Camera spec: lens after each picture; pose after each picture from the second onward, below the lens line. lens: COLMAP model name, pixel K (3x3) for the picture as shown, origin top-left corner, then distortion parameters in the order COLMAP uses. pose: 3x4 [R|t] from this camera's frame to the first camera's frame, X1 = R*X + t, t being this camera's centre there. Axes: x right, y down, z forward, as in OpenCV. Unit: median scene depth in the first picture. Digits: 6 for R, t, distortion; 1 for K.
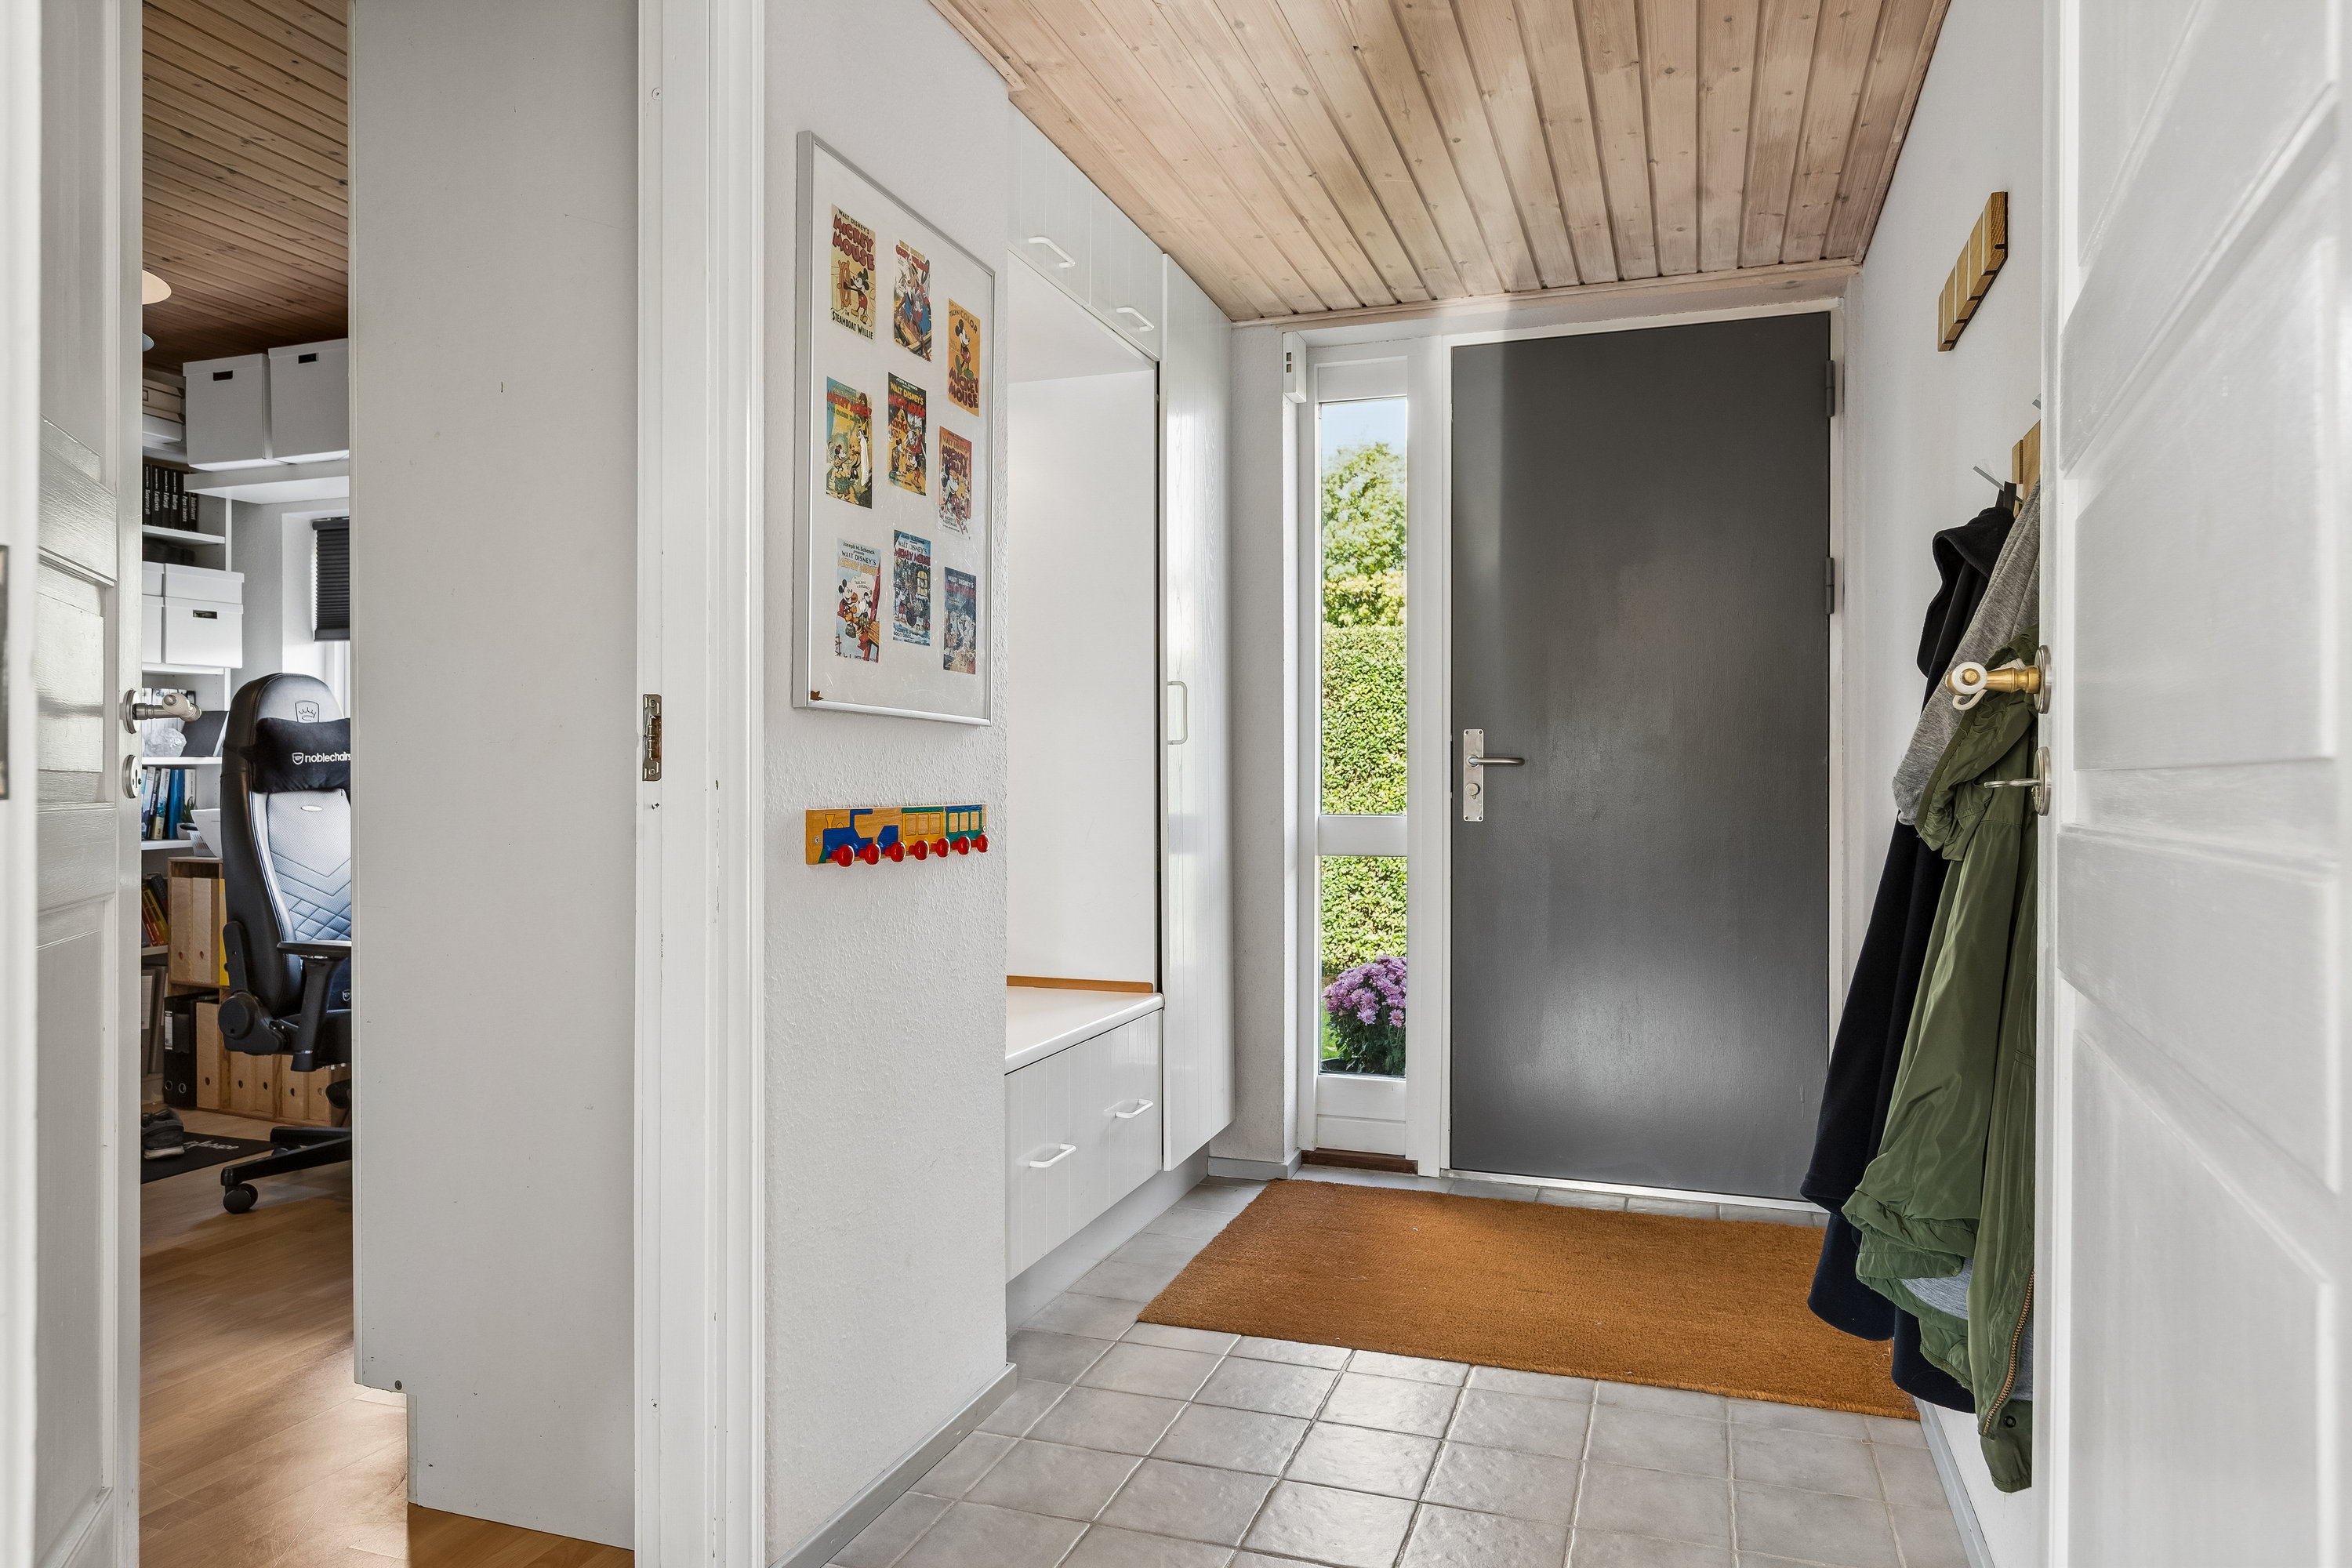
lens RADIAL K [[1479.9, 0, 1183.2], [0, 1479.9, 789.3], [0, 0, 1]] dist [-0.002446, -0.004558]
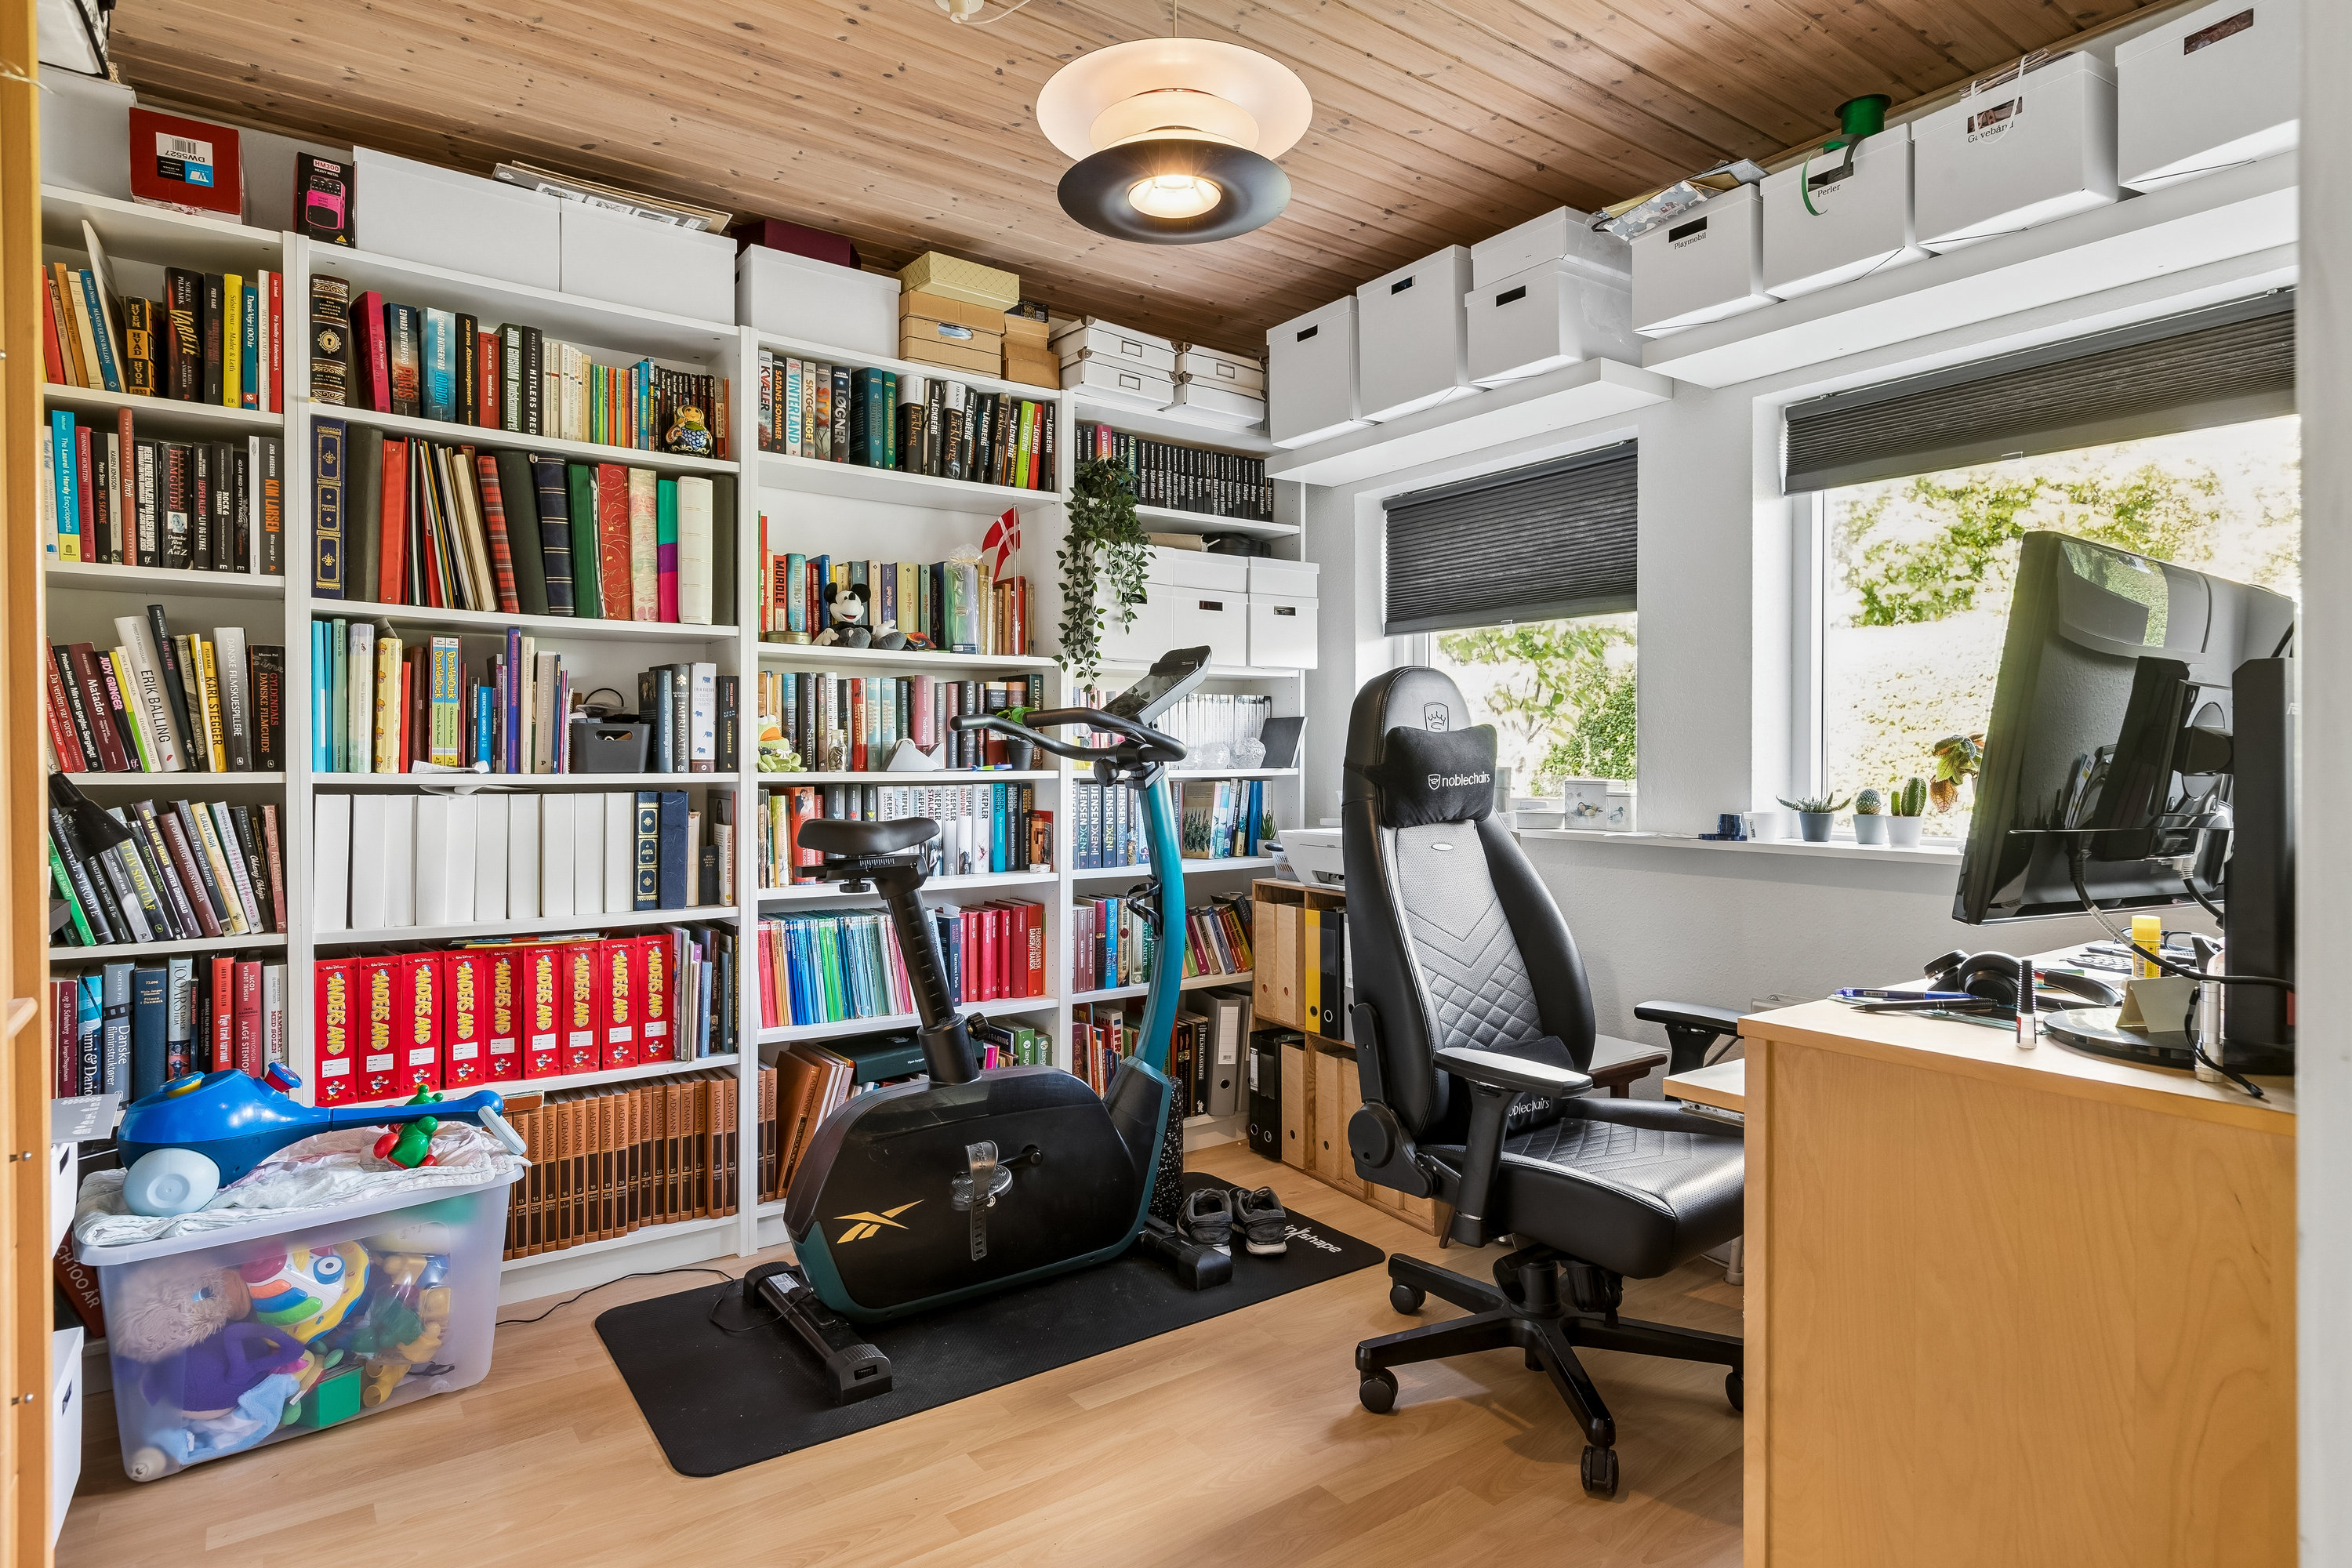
lens RADIAL K [[1271.6, 0, 1177.8], [0, 1271.6, 776.6], [0, 0, 1]] dist [-0.000918, -0.000034]
pose [[0.819918, 0.000734, -0.572480, -0.277934], [0.003525, 0.999974, 0.006331, -0.022754], [0.572470, -0.007209, 0.819894, 0.332422]]
